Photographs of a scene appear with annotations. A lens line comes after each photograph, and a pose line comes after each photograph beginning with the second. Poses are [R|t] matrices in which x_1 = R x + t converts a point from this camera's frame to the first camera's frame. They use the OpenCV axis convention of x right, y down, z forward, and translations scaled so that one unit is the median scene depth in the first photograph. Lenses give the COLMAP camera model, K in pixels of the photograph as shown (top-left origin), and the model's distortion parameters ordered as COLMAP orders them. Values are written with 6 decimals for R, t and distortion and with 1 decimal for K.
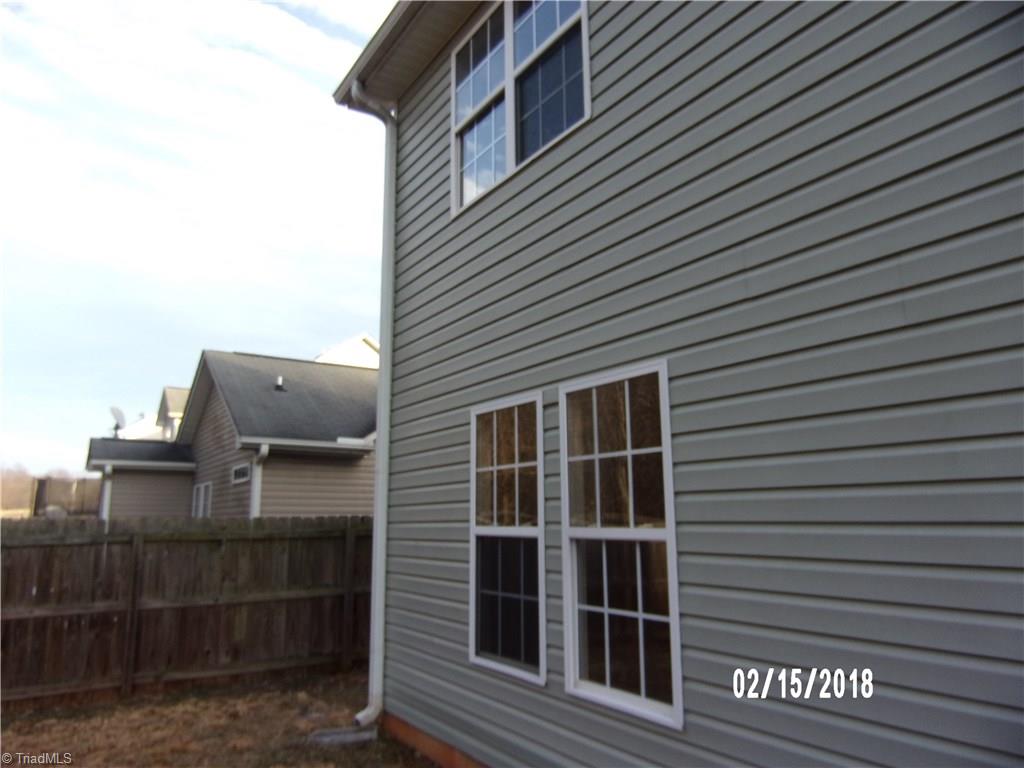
lens RADIAL K [[726.0, 0, 511.2], [0, 726.0, 385.9], [0, 0, 1]] dist [-0.003834, -0.008497]
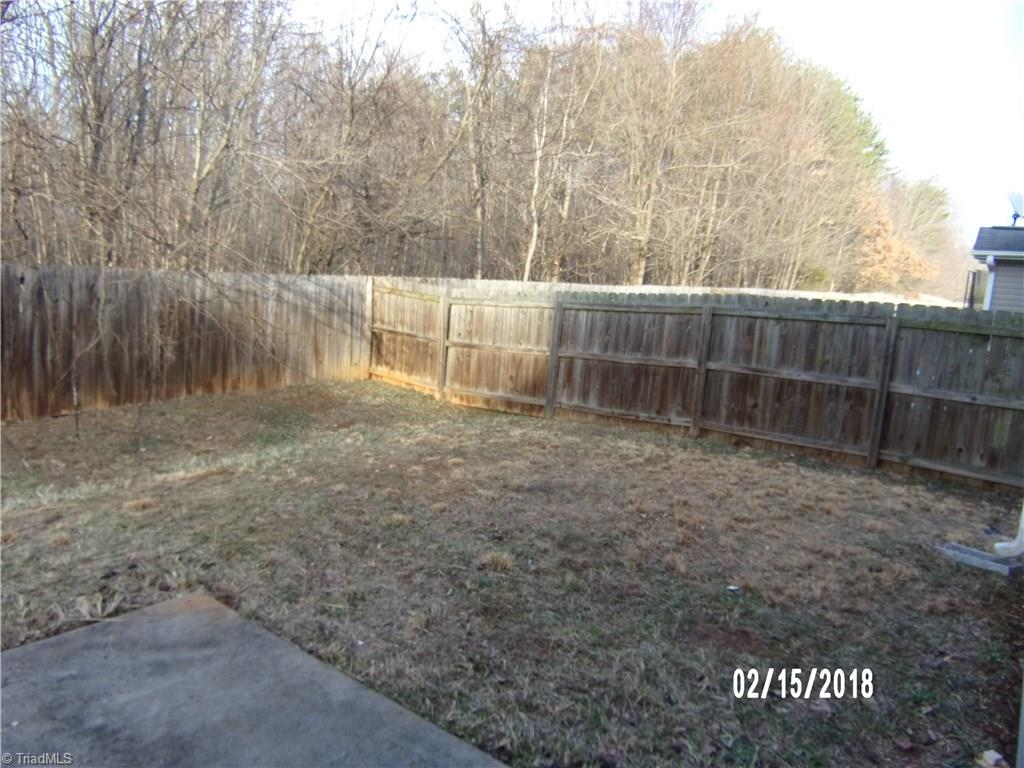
lens RADIAL K [[726.0, 0, 511.0], [0, 726.0, 382.1], [0, 0, 1]] dist [-0.003834, -0.008497]
pose [[0.332171, 0.164011, -0.928850, 0.258809], [0.090936, 0.974610, 0.204611, 0.036291], [0.938826, -0.152431, 0.308822, 0.178770]]
